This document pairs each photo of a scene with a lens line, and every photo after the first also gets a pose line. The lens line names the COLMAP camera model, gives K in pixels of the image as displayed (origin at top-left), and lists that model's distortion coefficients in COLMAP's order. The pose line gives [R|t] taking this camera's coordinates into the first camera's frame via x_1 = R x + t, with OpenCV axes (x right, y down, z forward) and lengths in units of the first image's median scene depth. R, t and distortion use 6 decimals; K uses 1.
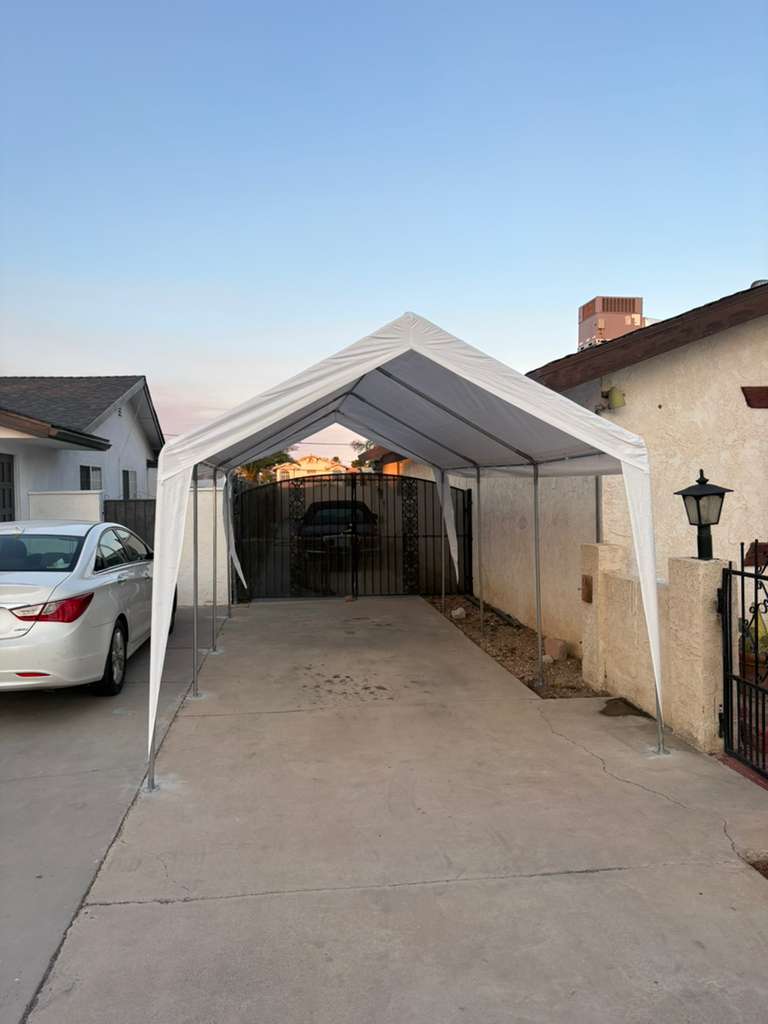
lens RADIAL K [[779.6, 0, 384.2], [0, 779.6, 509.9], [0, 0, 1]] dist [0.034675, -0.022140]
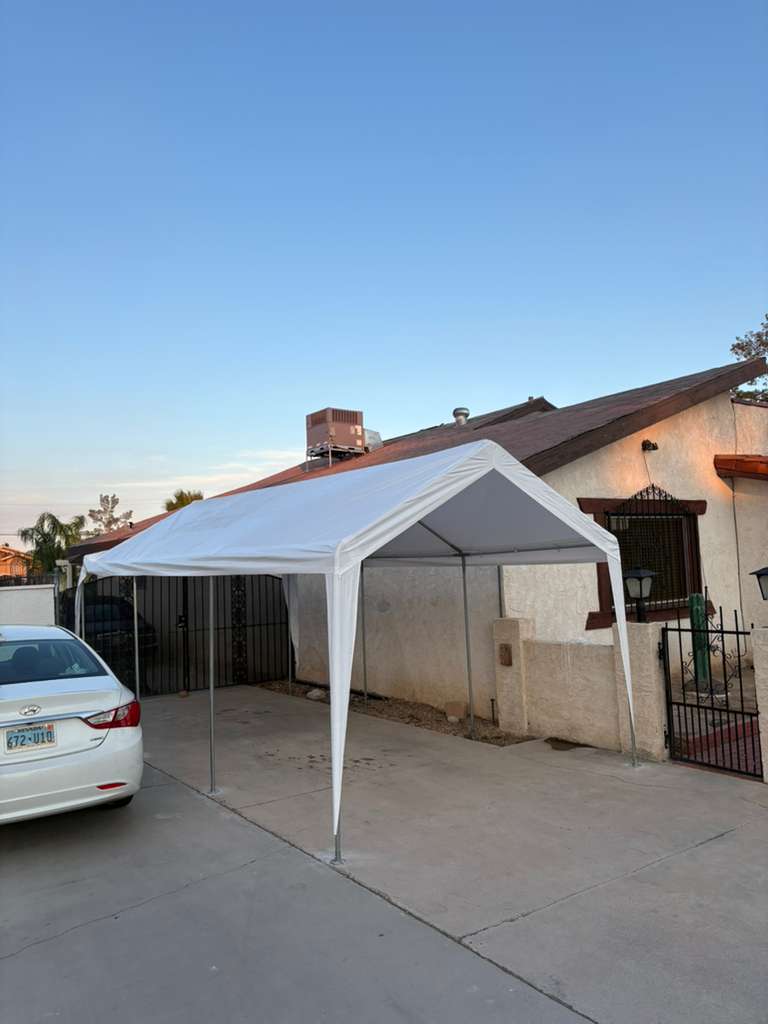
lens RADIAL K [[779.6, 0, 380.7], [0, 779.6, 515.4], [0, 0, 1]] dist [0.034675, -0.022140]
pose [[0.871795, 0.012395, 0.489714, -0.627081], [0.040477, 0.994439, -0.097227, -0.009258], [-0.488195, 0.104584, 0.866445, -0.013114]]
